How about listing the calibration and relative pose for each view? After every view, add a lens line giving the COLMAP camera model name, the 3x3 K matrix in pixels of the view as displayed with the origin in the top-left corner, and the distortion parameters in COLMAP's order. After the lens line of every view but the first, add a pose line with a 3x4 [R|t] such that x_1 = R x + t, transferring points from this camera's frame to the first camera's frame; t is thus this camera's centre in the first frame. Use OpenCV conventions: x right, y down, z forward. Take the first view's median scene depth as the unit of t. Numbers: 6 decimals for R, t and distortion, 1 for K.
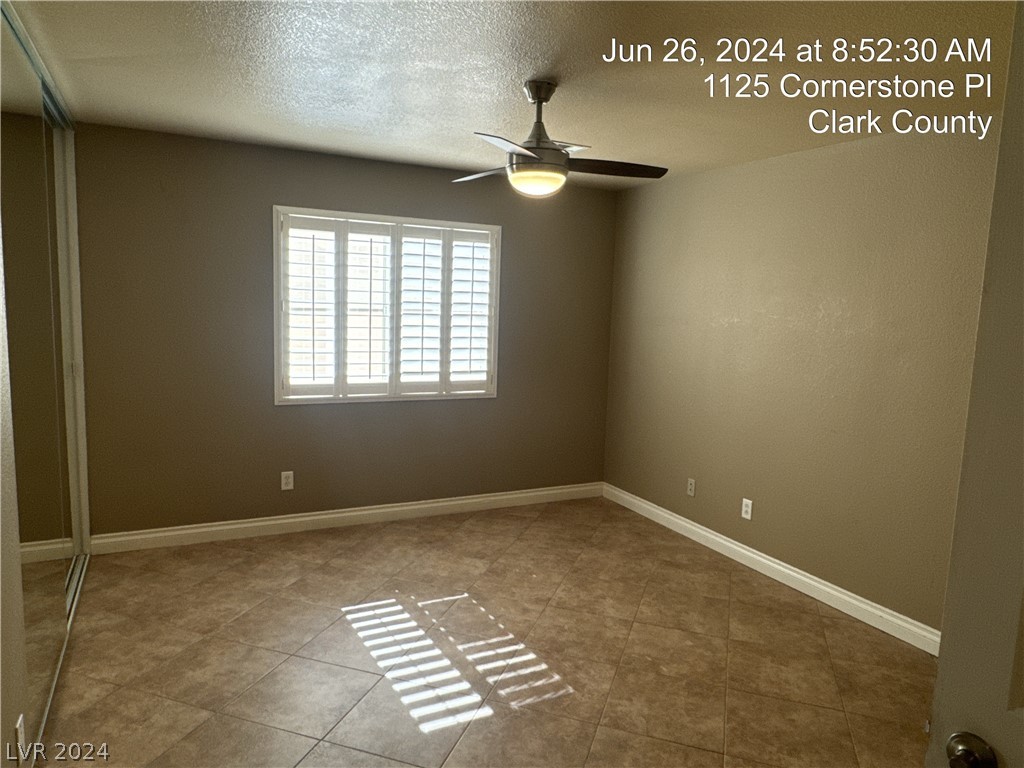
lens RADIAL K [[682.0, 0, 517.4], [0, 682.0, 382.9], [0, 0, 1]] dist [-0.006451, 0.006515]
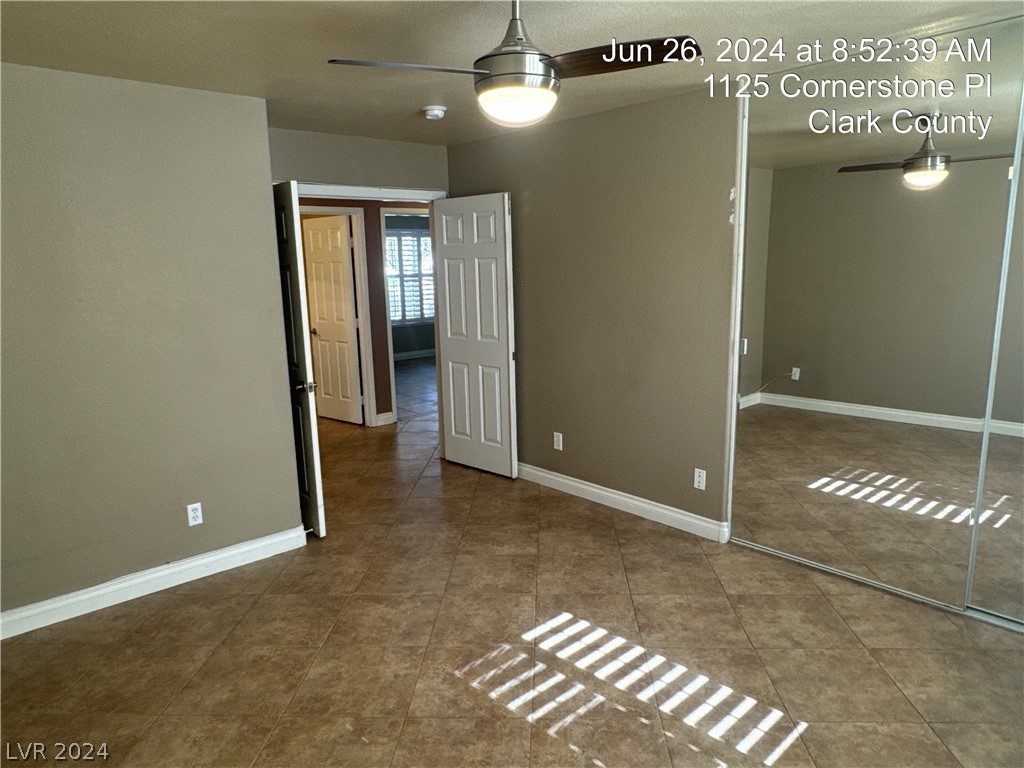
lens RADIAL K [[682.0, 0, 519.2], [0, 682.0, 386.6], [0, 0, 1]] dist [-0.006451, 0.006515]
pose [[-0.963895, 0.035794, -0.263867, 0.213868], [-0.043132, 0.956851, 0.287360, -0.199991], [0.262767, 0.288366, -0.920760, 1.640642]]
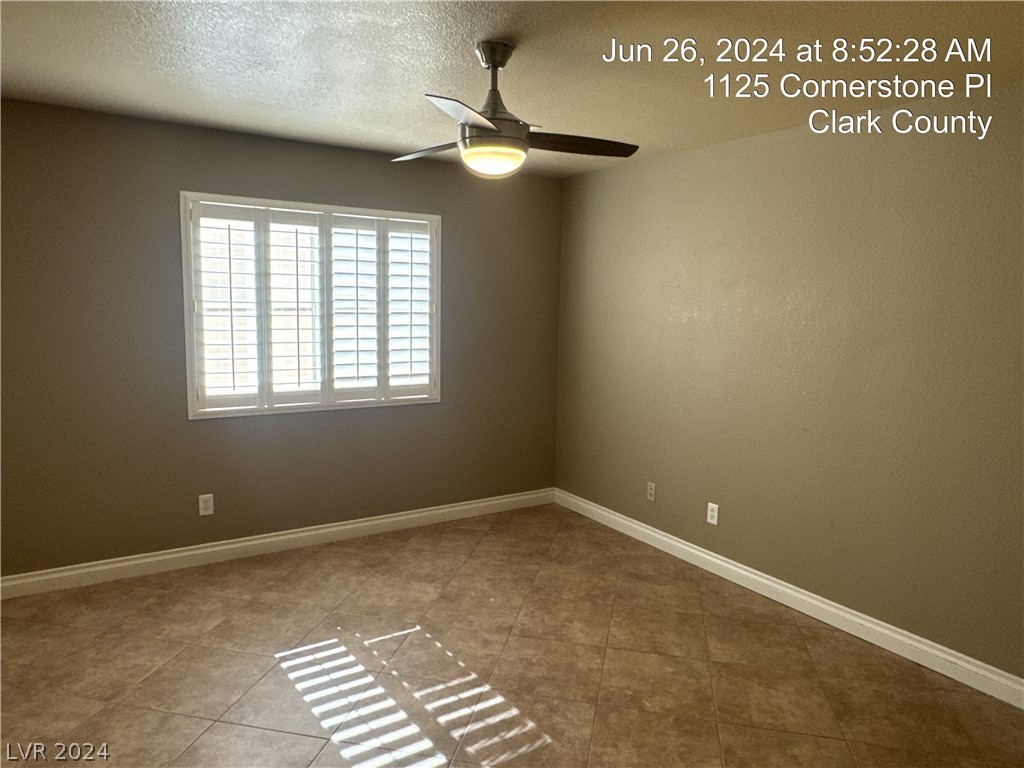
lens RADIAL K [[682.0, 0, 519.3], [0, 682.0, 383.8], [0, 0, 1]] dist [-0.006451, 0.006515]
pose [[0.994095, -0.026242, 0.105292, -0.035632], [0.025568, 0.999643, 0.007751, -0.013257], [-0.105458, -0.005013, 0.994411, 0.123101]]
